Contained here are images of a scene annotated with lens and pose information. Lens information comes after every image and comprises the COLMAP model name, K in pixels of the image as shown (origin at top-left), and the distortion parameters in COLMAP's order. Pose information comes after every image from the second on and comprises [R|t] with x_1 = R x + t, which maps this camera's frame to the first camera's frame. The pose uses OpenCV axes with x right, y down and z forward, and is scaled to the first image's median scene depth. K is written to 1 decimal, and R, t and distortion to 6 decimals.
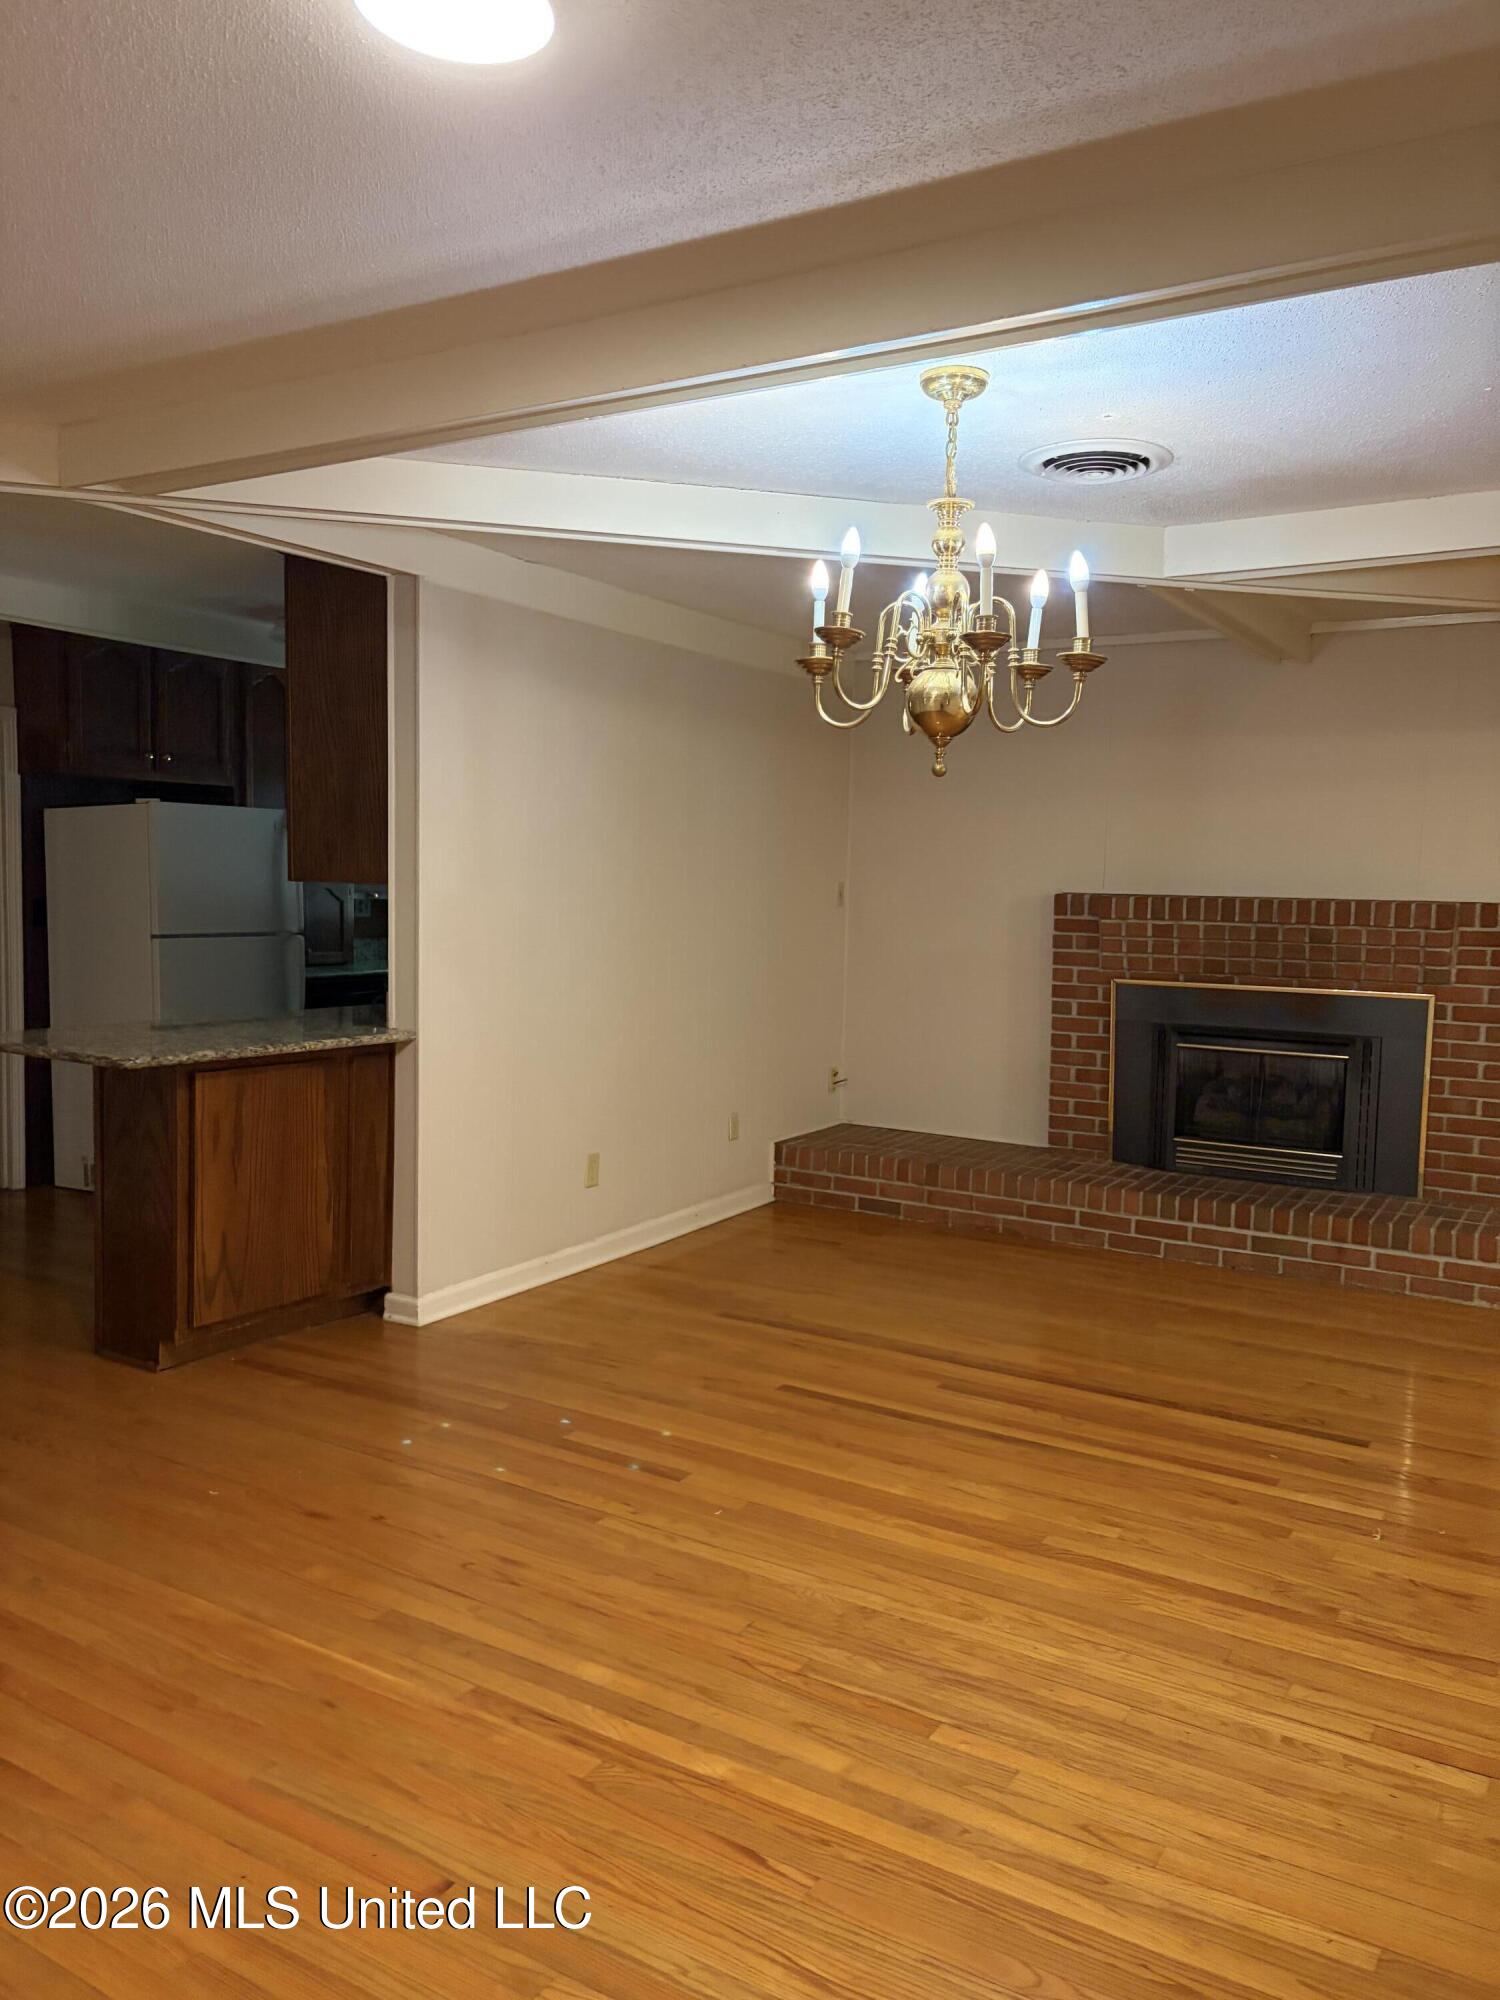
lens RADIAL K [[1517.9, 0, 740.0], [0, 1517.9, 1026.8], [0, 0, 1]] dist [0.035696, -0.045366]
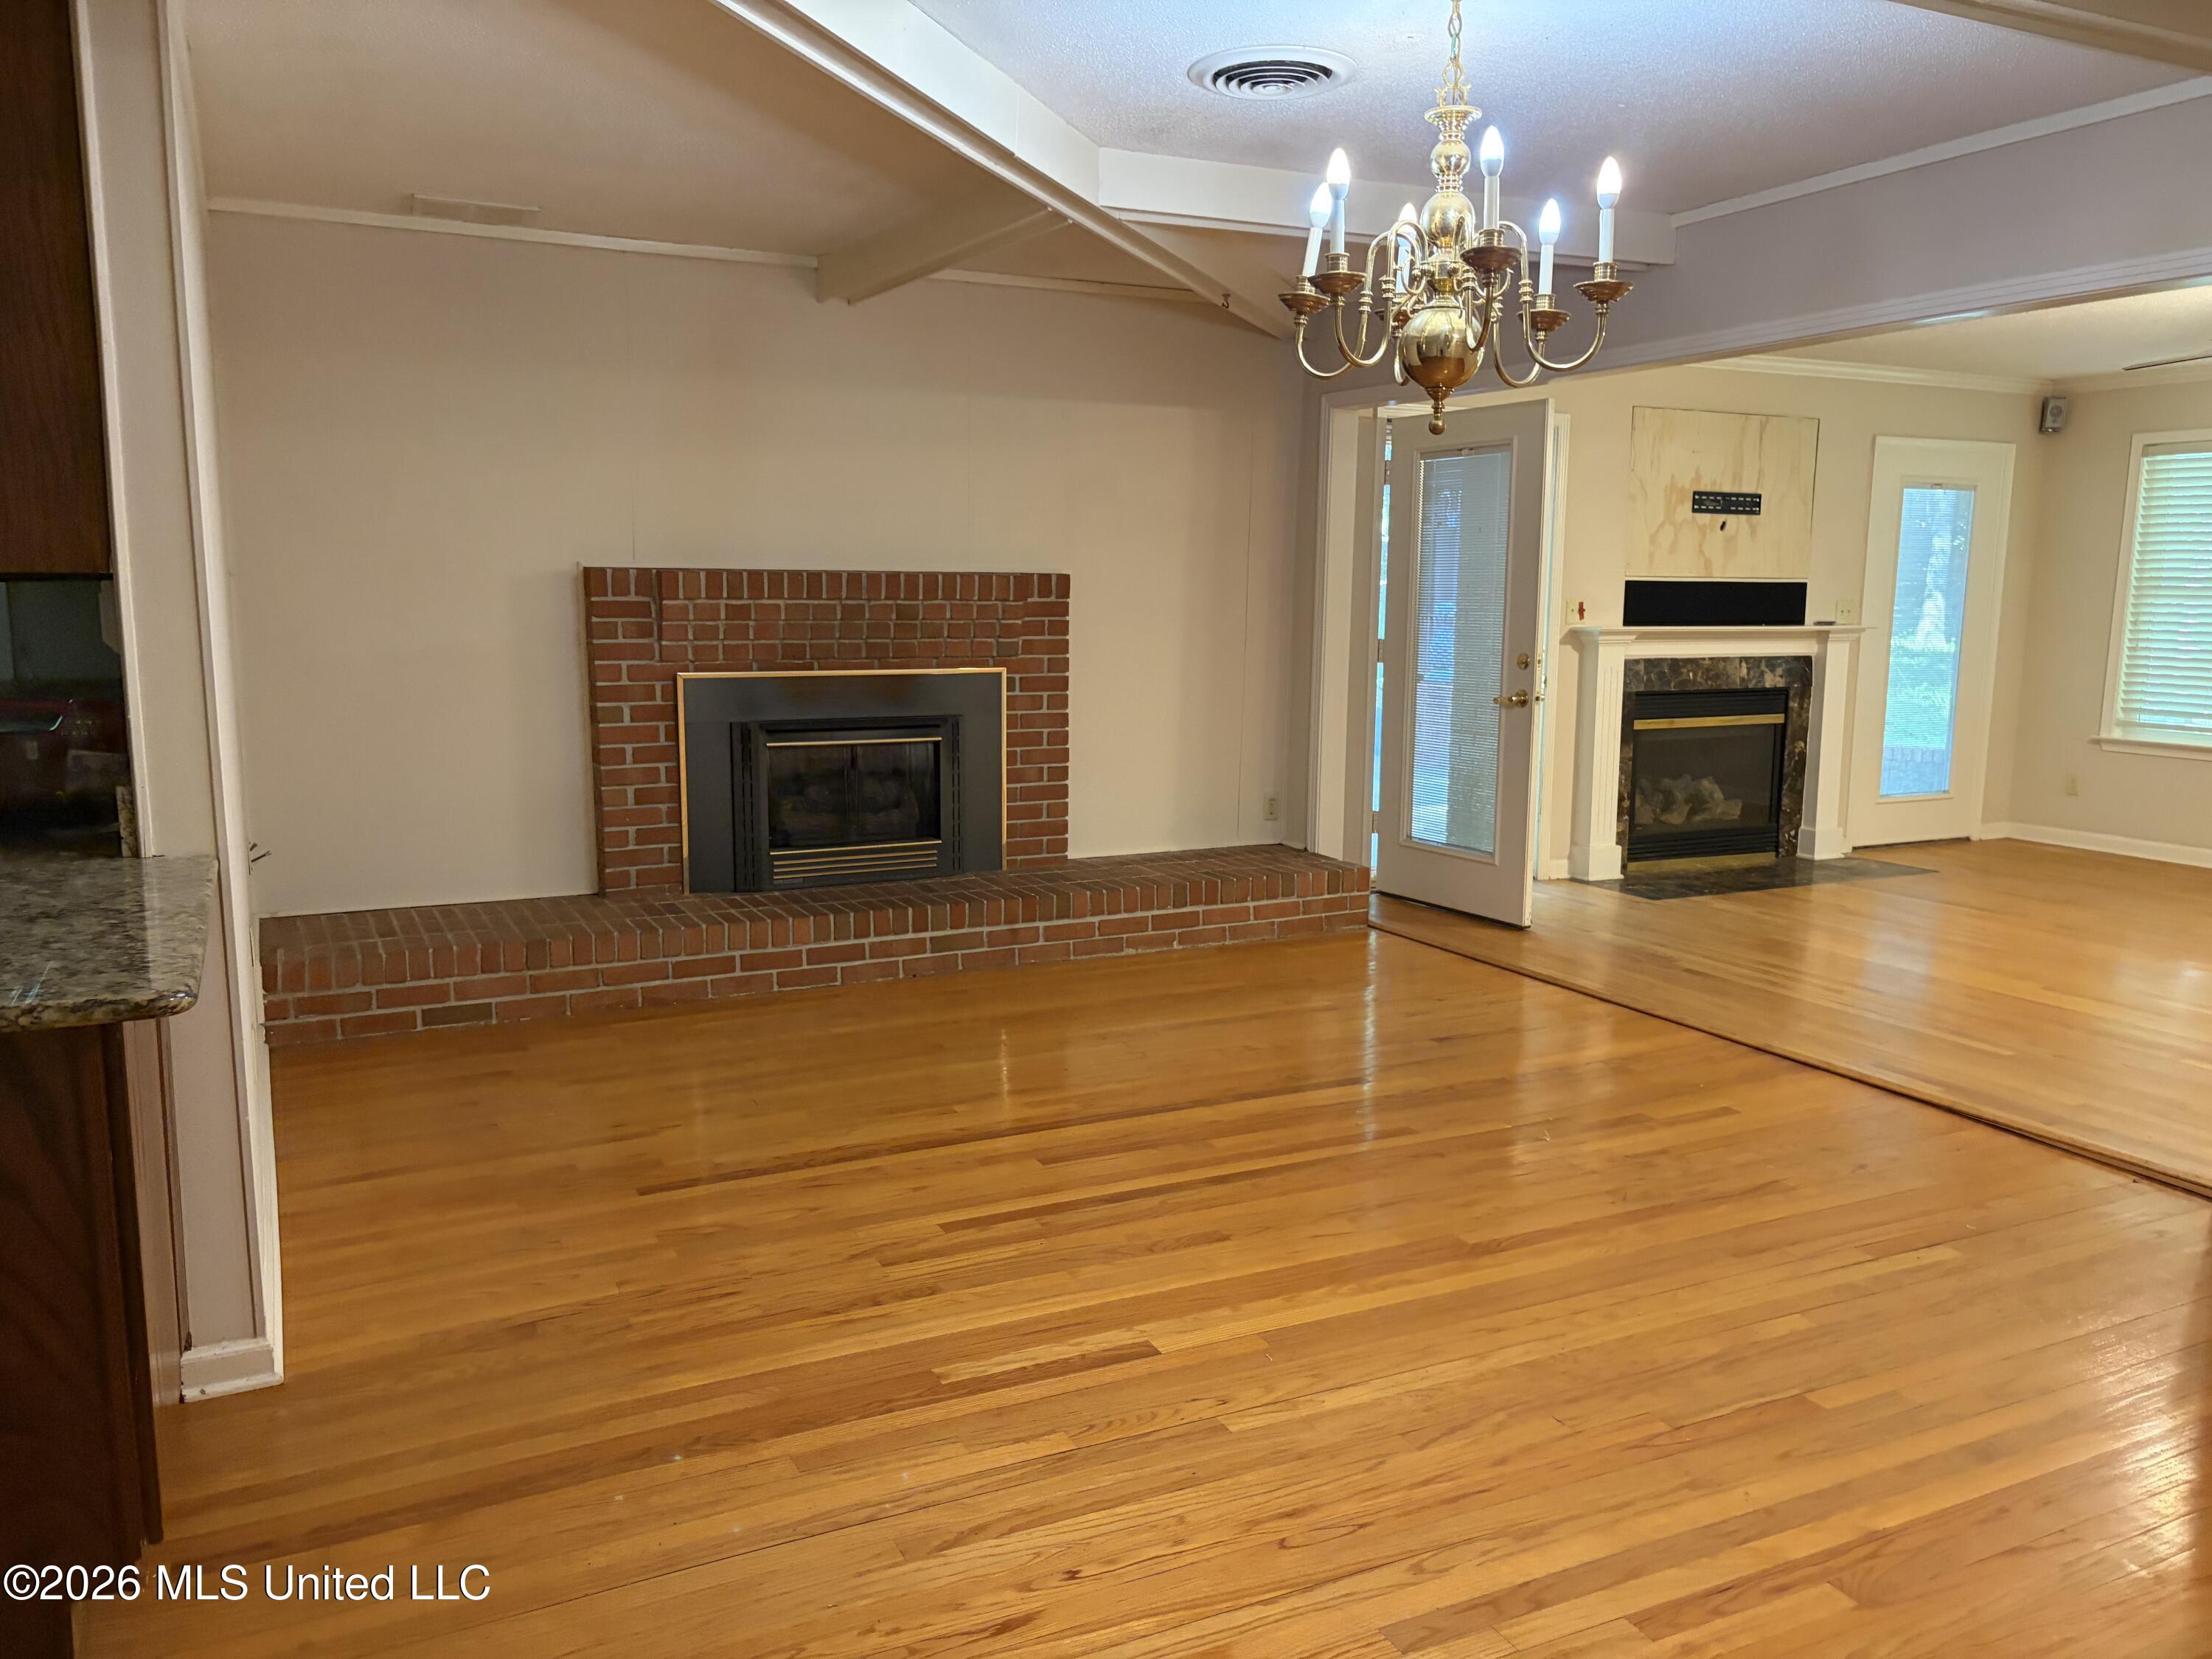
lens RADIAL K [[1678.8, 0, 1113.0], [0, 1678.8, 832.9], [0, 0, 1]] dist [0.035696, -0.045366]
pose [[0.530532, -0.146696, 0.834875, -0.440569], [0.087852, 0.989123, 0.117972, -0.036291], [-0.843100, 0.010758, 0.537649, 0.349085]]
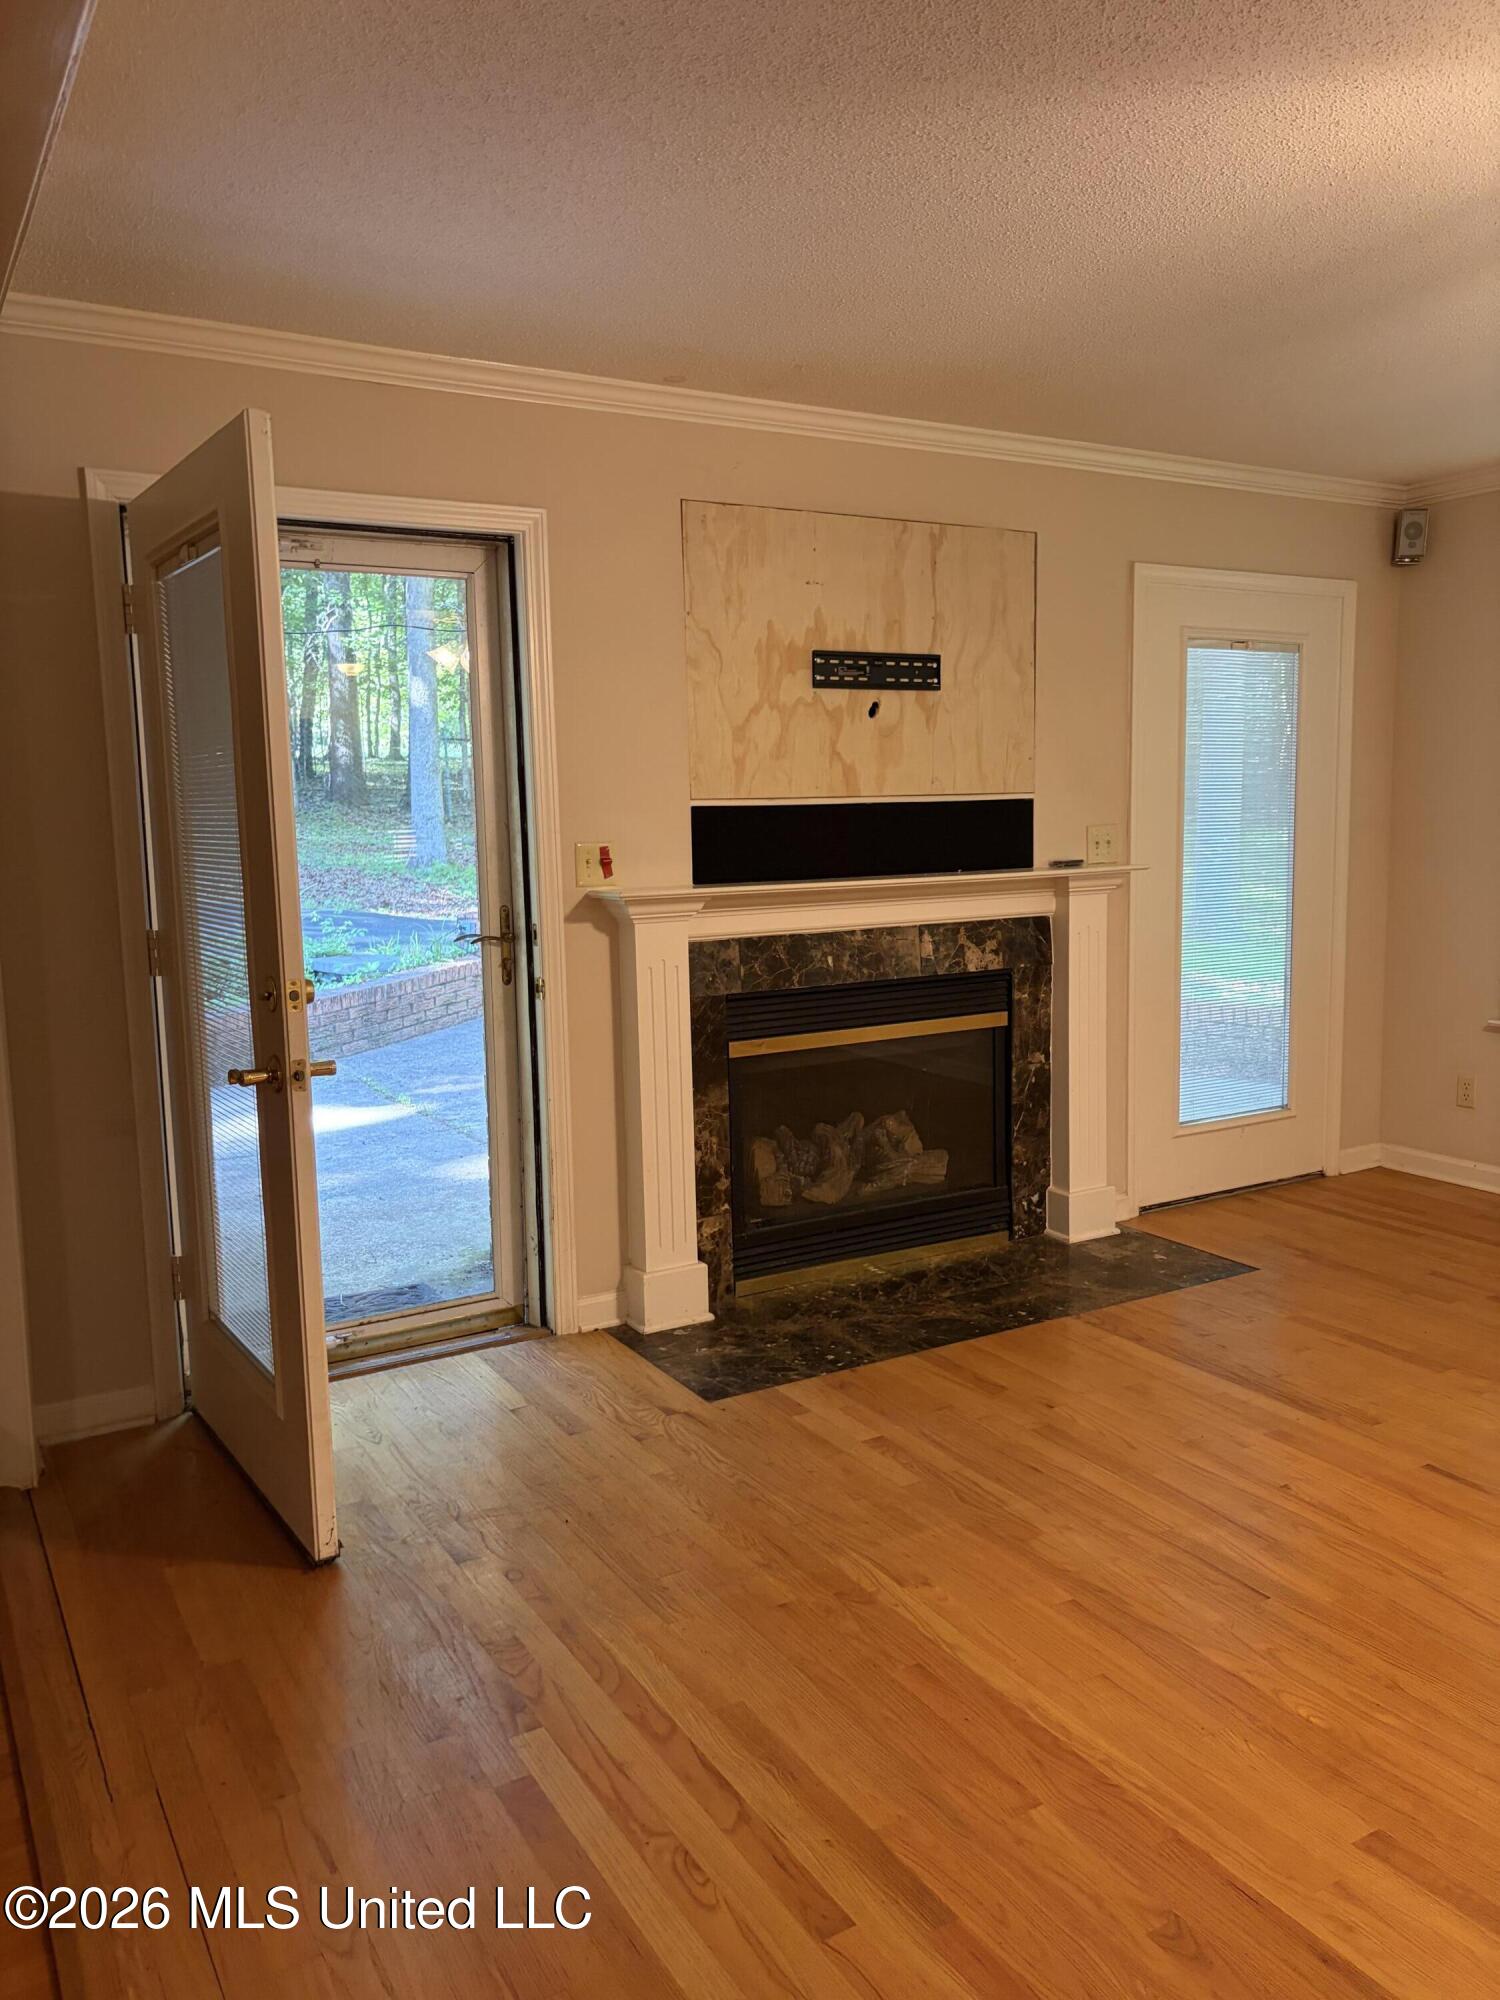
lens RADIAL K [[1517.9, 0, 759.0], [0, 1517.9, 997.0], [0, 0, 1]] dist [0.035696, -0.045366]
pose [[0.471322, -0.144515, 0.870041, 0.328105], [0.118999, 0.987884, 0.099625, -0.019723], [-0.873896, 0.056578, 0.482808, 0.364961]]
